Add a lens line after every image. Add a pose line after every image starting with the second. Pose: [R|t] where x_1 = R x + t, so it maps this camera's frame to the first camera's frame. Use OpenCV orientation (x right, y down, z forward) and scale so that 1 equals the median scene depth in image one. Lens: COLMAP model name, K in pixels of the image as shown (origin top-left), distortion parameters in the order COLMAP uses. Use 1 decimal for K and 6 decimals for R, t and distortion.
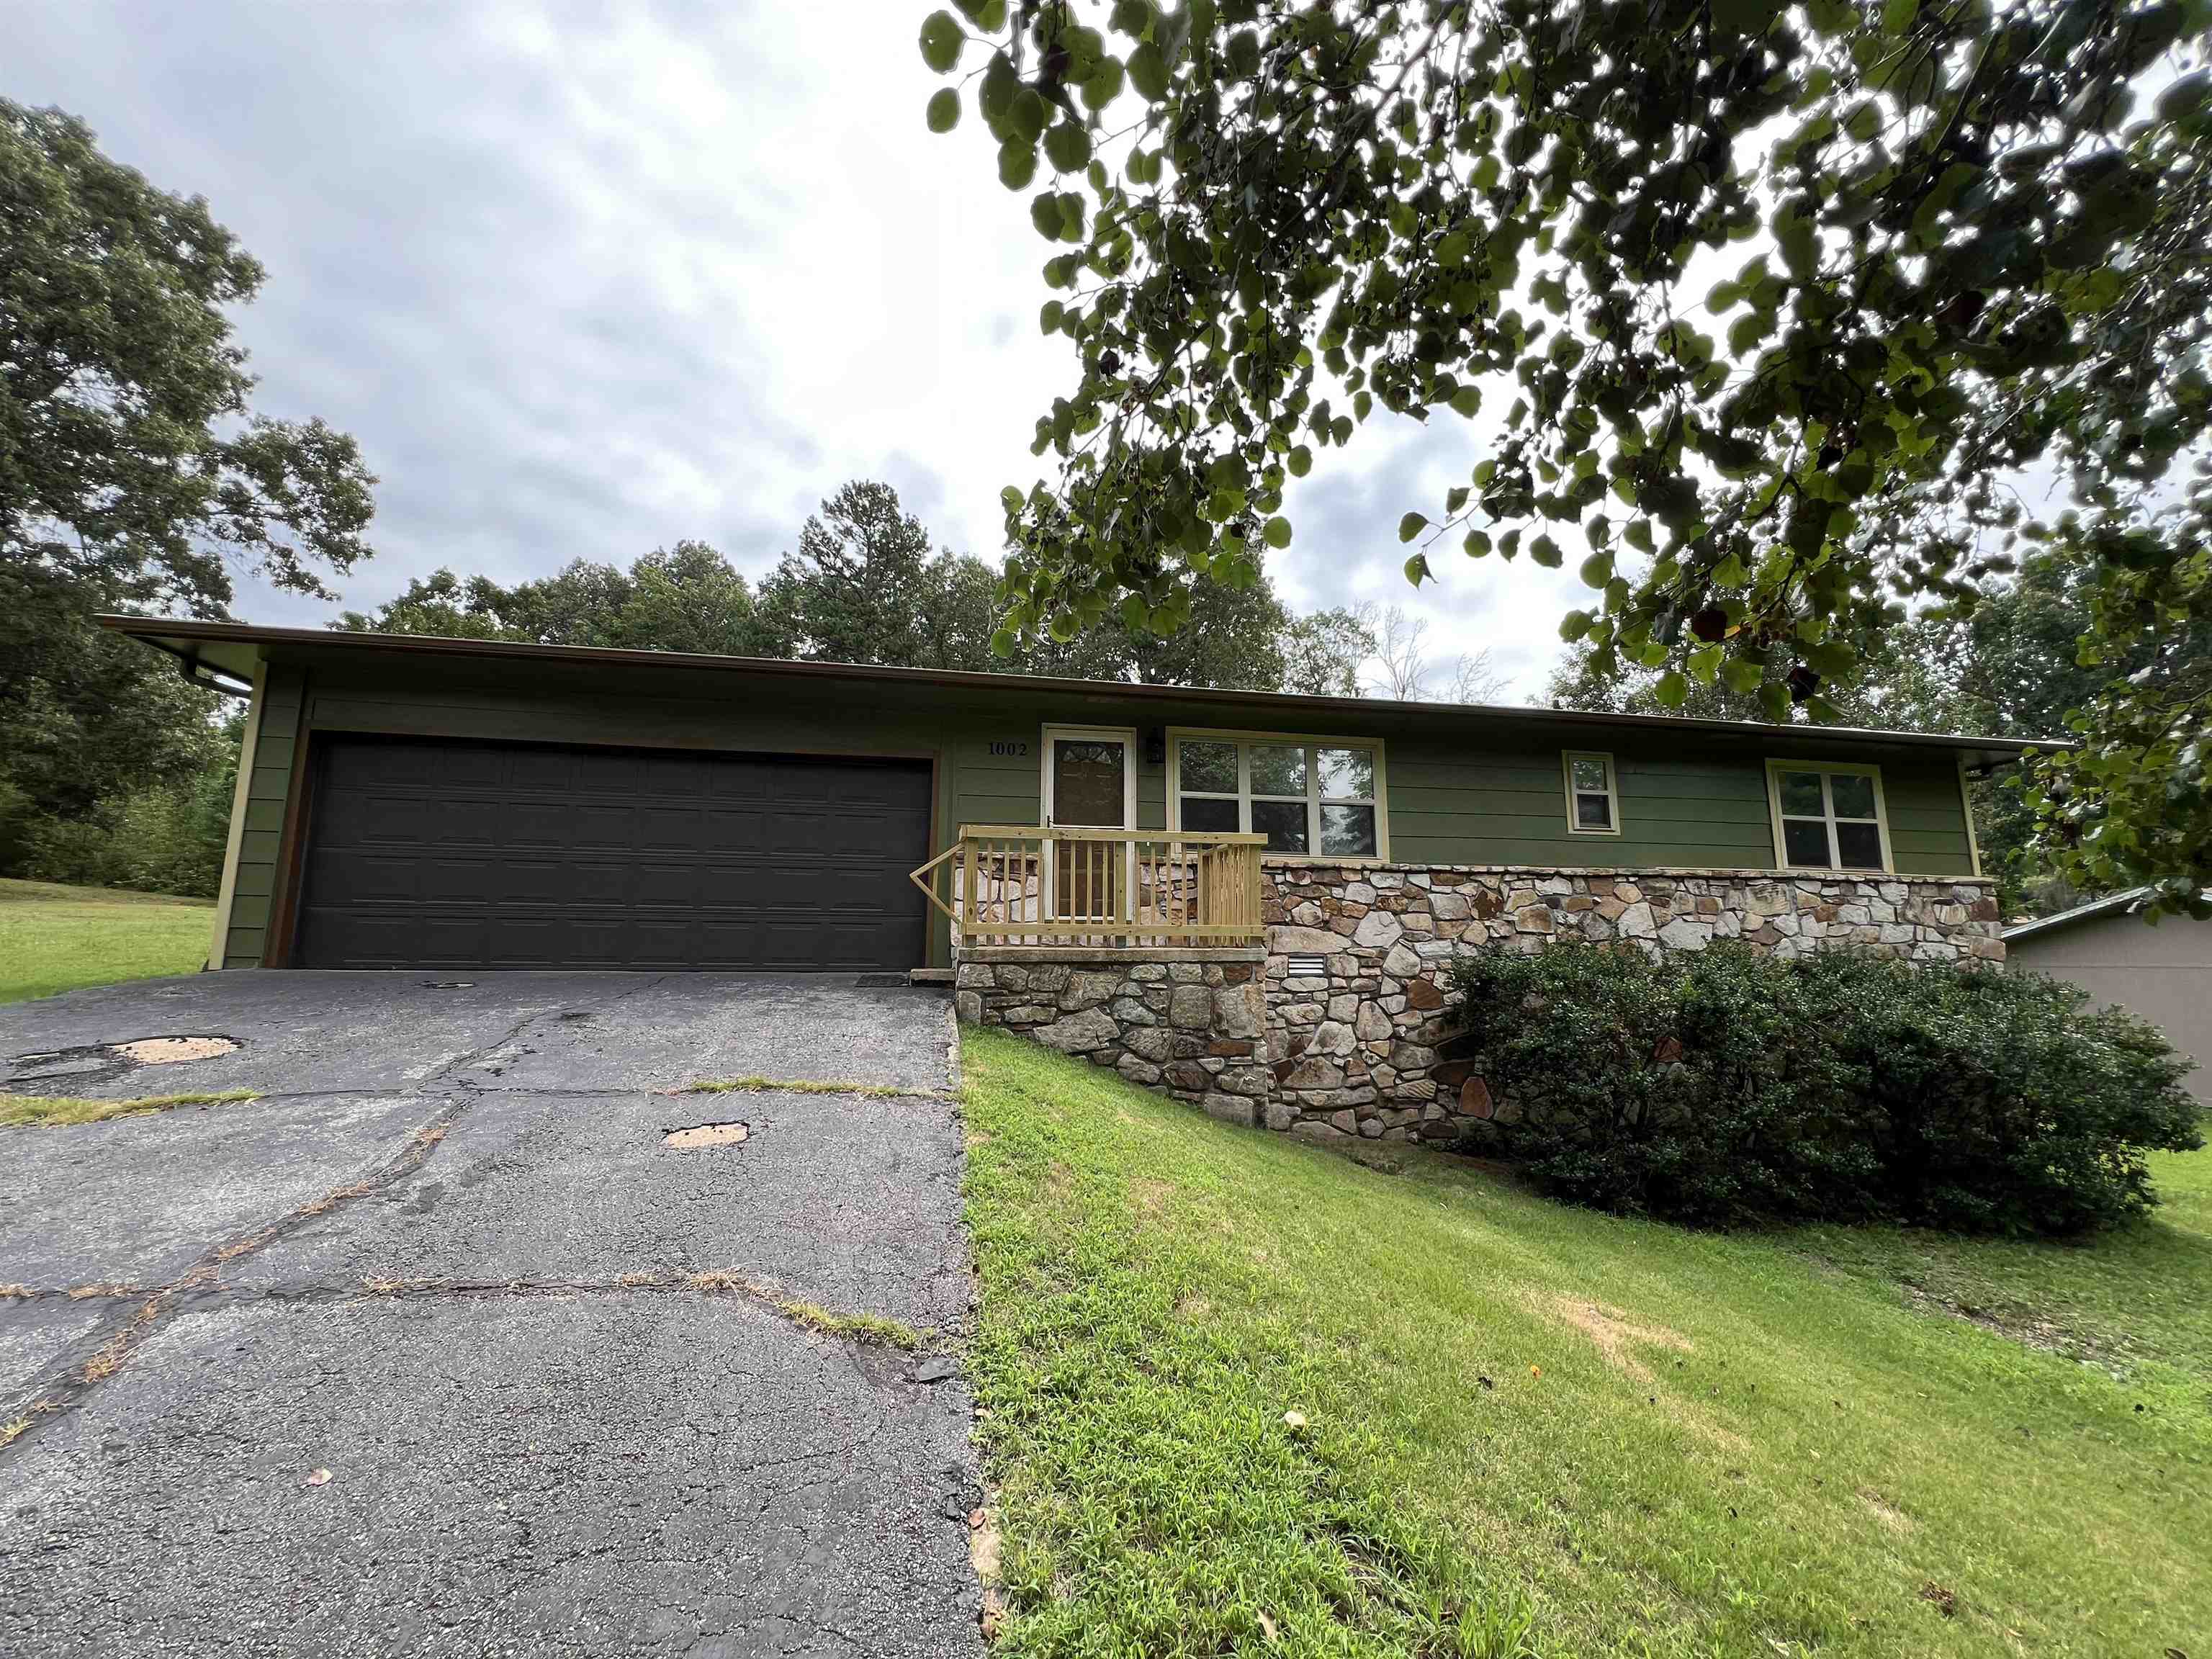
lens RADIAL K [[890.1, 0, 1103.4], [0, 890.1, 807.9], [0, 0, 1]] dist [-0.000951, 0.000434]
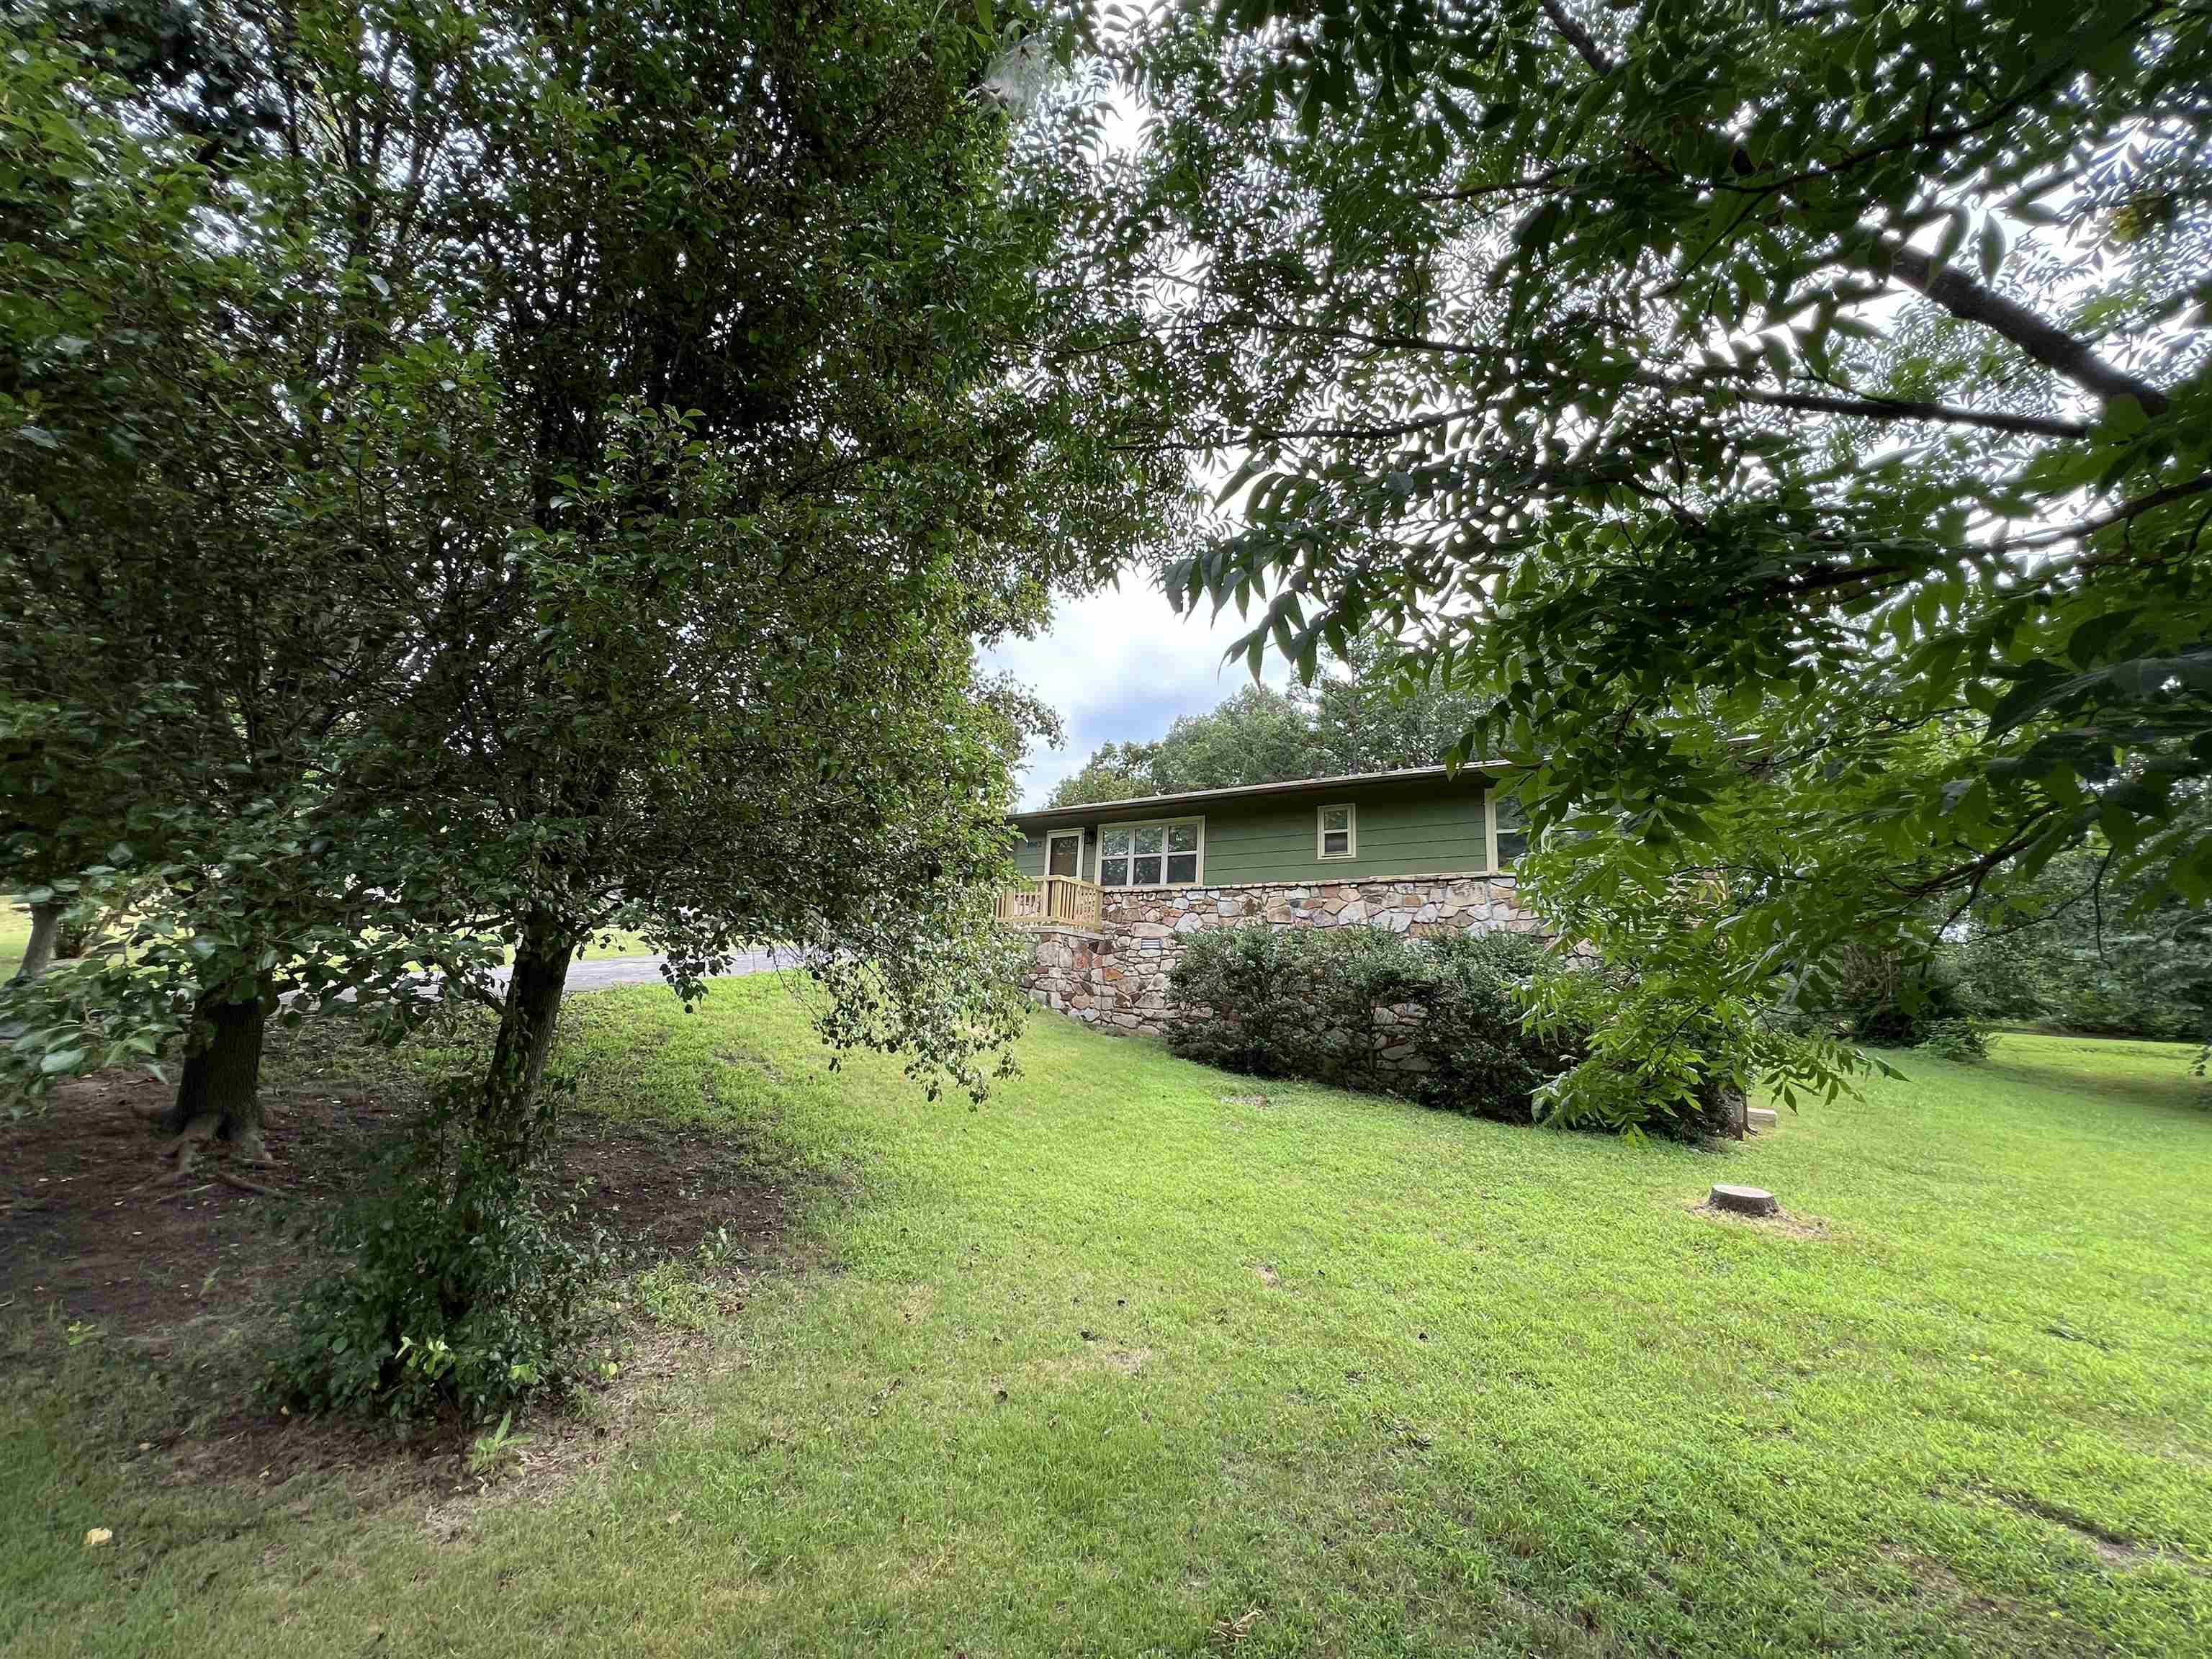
lens RADIAL K [[889.7, 0, 1103.2], [0, 889.7, 807.3], [0, 0, 1]] dist [-0.000409, 0.000276]
pose [[0.710218, -0.130578, -0.691766, 1.402175], [0.067026, 0.990726, -0.118195, 0.101304], [0.700784, 0.037578, 0.712383, -0.389562]]
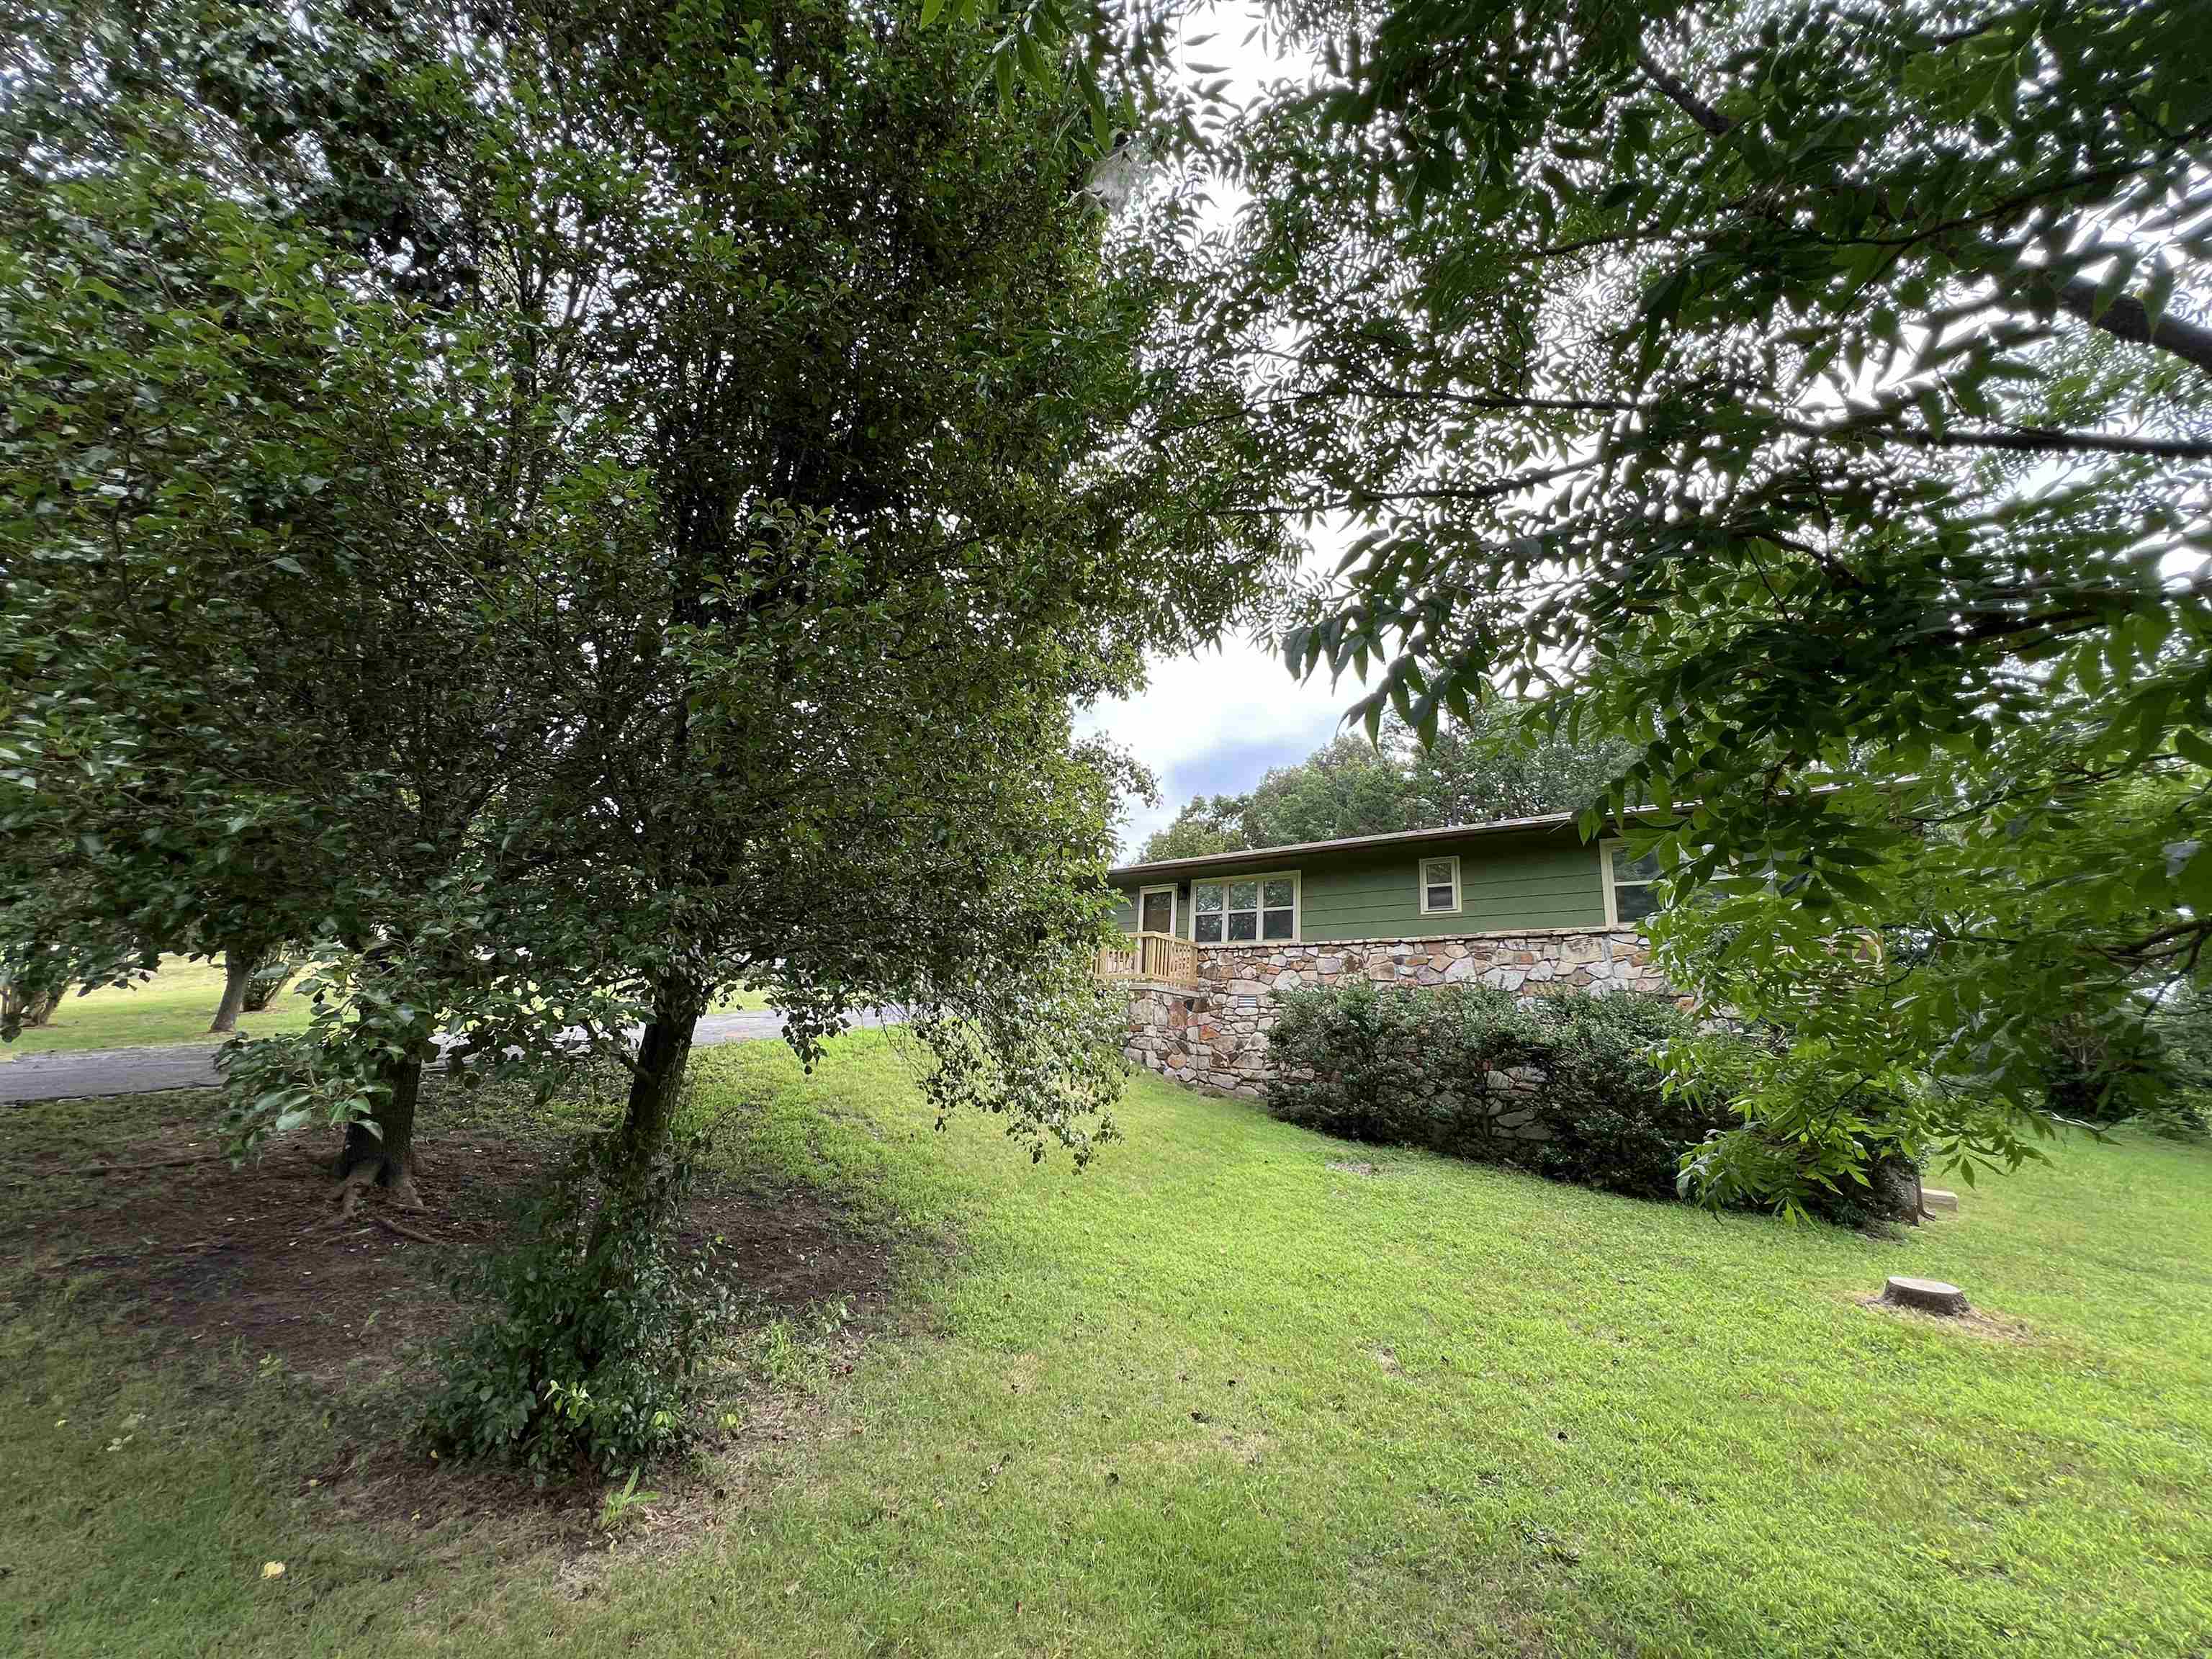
lens RADIAL K [[890.1, 0, 1103.4], [0, 890.1, 807.9], [0, 0, 1]] dist [-0.000951, 0.000434]
pose [[0.636073, -0.183244, -0.749555, 1.399538], [0.065983, 0.980752, -0.183772, 0.097475], [0.768803, 0.067434, 0.635920, -0.396386]]
